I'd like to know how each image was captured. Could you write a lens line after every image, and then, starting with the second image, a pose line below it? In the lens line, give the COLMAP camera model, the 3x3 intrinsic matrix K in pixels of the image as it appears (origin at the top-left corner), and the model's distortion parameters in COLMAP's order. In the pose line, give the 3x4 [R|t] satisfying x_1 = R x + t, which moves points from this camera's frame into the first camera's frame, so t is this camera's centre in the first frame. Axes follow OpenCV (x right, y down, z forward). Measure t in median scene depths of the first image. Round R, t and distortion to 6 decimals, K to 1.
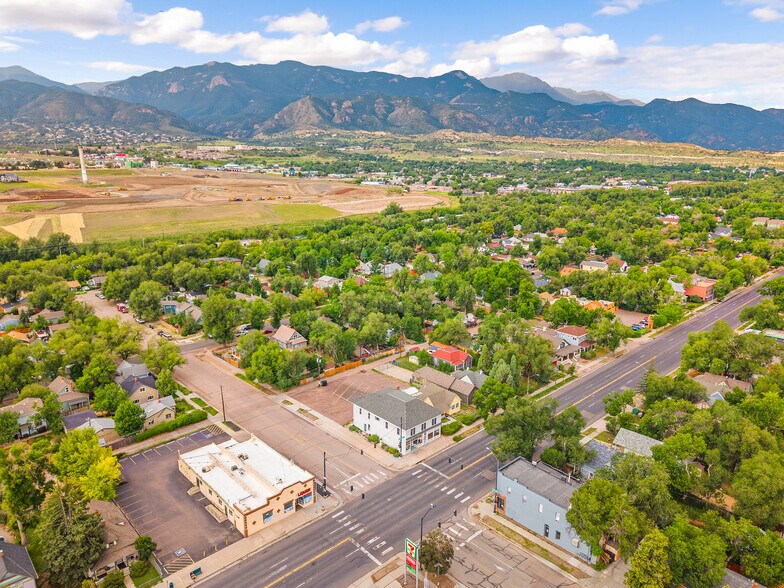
lens RADIAL K [[545.1, 0, 392.4], [0, 545.1, 294.4], [0, 0, 1]] dist [0.027749, -0.033757]
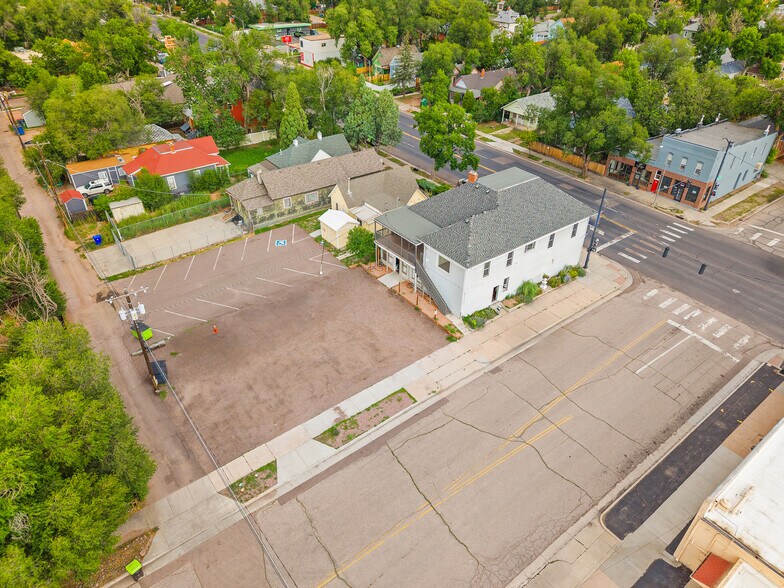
lens RADIAL K [[522.9, 0, 390.4], [0, 522.9, 295.9], [0, 0, 1]] dist [0.031313, -0.031852]
pose [[0.095505, -0.571852, 0.814779, -0.315453], [0.228970, 0.809192, 0.541092, 0.009919], [-0.968737, 0.134883, 0.208219, 0.822221]]
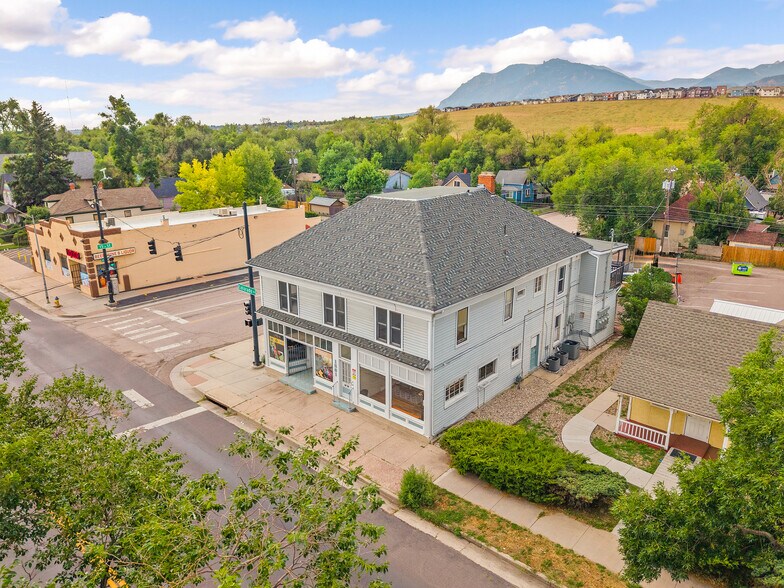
lens RADIAL K [[550.8, 0, 390.3], [0, 550.8, 290.7], [0, 0, 1]] dist [0.028787, -0.030861]
pose [[0.094746, 0.271867, -0.957660, 0.206053], [-0.234813, 0.940946, 0.243891, 0.139305], [0.967412, 0.201763, 0.152988, 0.774665]]
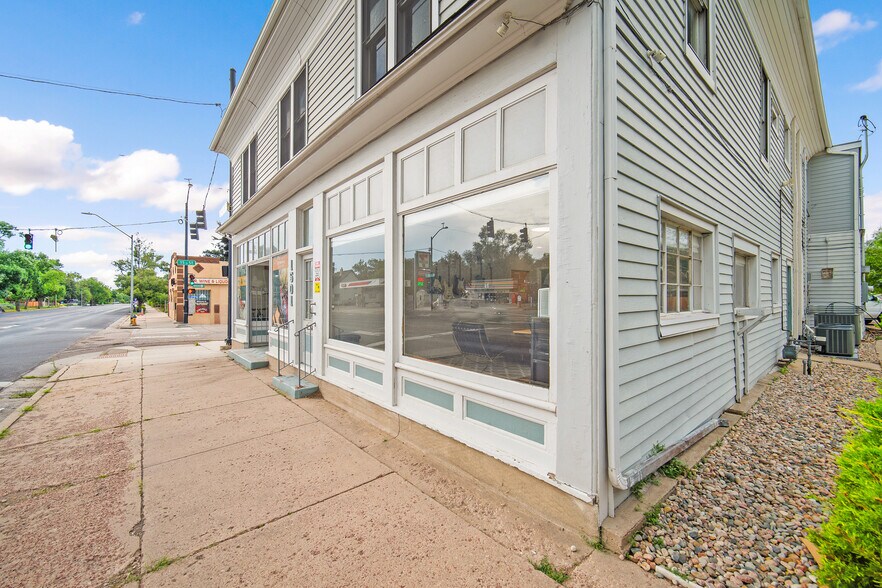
lens RADIAL K [[353.6, 0, 441.1], [0, 353.6, 295.4], [0, 0, 1]] dist [-0.003396, -0.000123]
pose [[-0.050565, -0.009461, -0.998676, 0.086480], [-0.238384, 0.971167, 0.002870, 0.205589], [0.969854, 0.238214, -0.051362, 0.809434]]
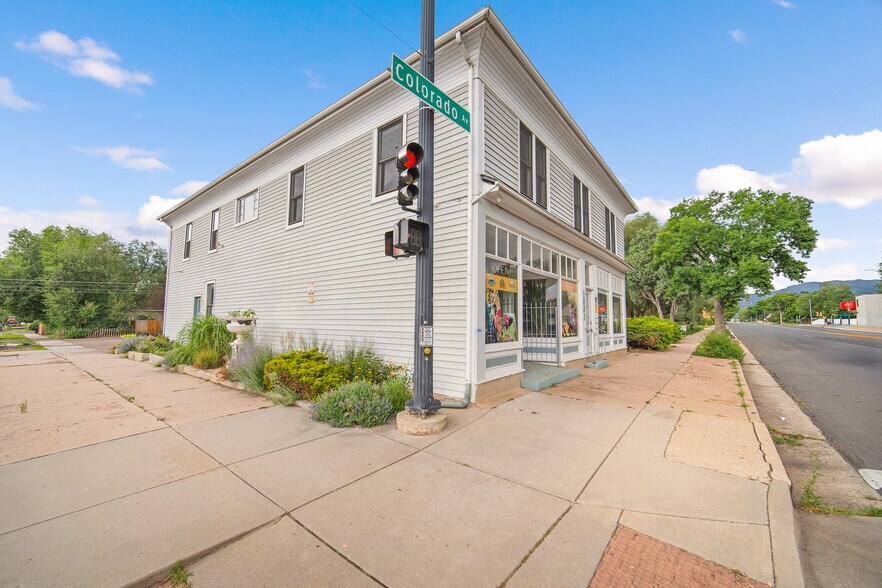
lens RADIAL K [[353.6, 0, 441.1], [0, 353.6, 295.4], [0, 0, 1]] dist [-0.003396, -0.000123]
pose [[0.990003, 0.009553, 0.140722, 0.008905], [0.035092, 0.949649, -0.311345, 0.226742], [-0.136610, 0.313170, 0.939820, 0.729756]]
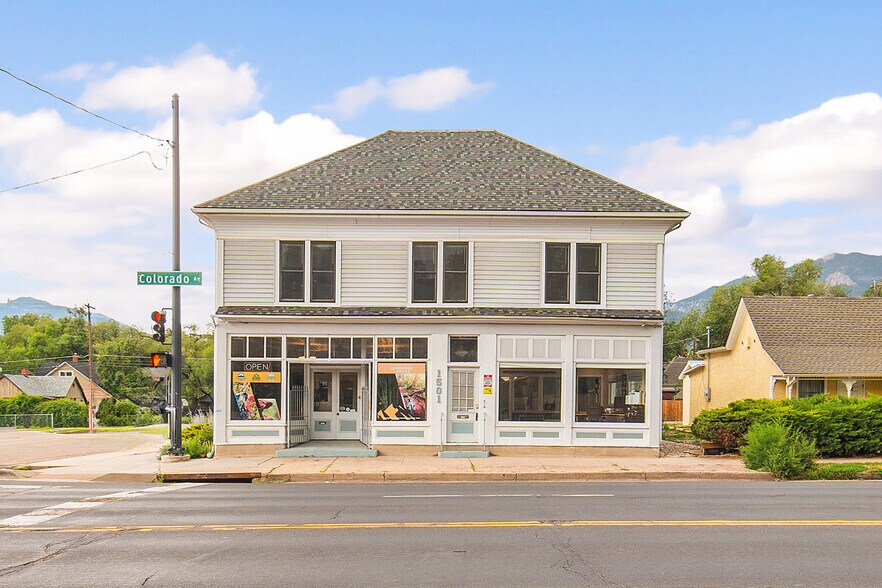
lens RADIAL K [[831.1, 0, 441.8], [0, 831.1, 422.6], [0, 0, 1]] dist [0.001709, 0.000442]
pose [[0.737961, 0.015485, -0.674666, 0.139375], [-0.164374, 0.973751, -0.157446, 0.236260], [0.654519, 0.227087, 0.721136, 0.690868]]
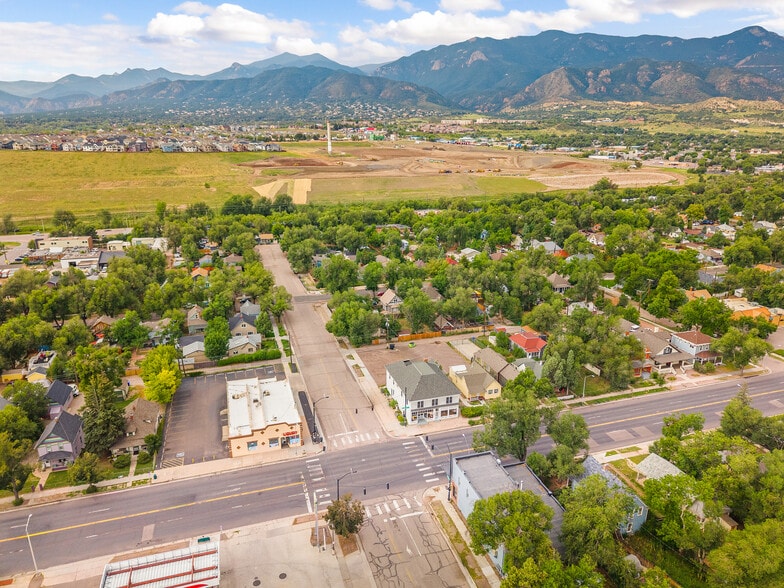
lens RADIAL K [[530.9, 0, 391.2], [0, 530.9, 292.7], [0, 0, 1]] dist [0.025782, -0.025042]
pose [[0.902433, 0.124512, -0.412446, 0.282486], [-0.103980, 0.991973, 0.071956, -0.013815], [0.418095, -0.022049, 0.908136, 0.071923]]
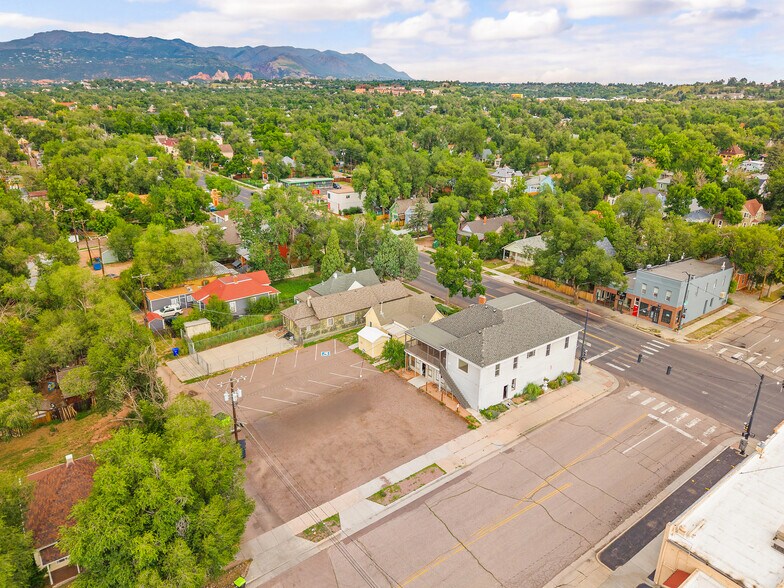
lens RADIAL K [[541.5, 0, 390.2], [0, 541.5, 292.1], [0, 0, 1]] dist [0.030535, -0.031845]
pose [[0.102591, -0.344544, 0.933148, -0.413792], [0.230894, 0.920724, 0.314572, -0.021387], [-0.967555, 0.183185, 0.174011, 0.825528]]
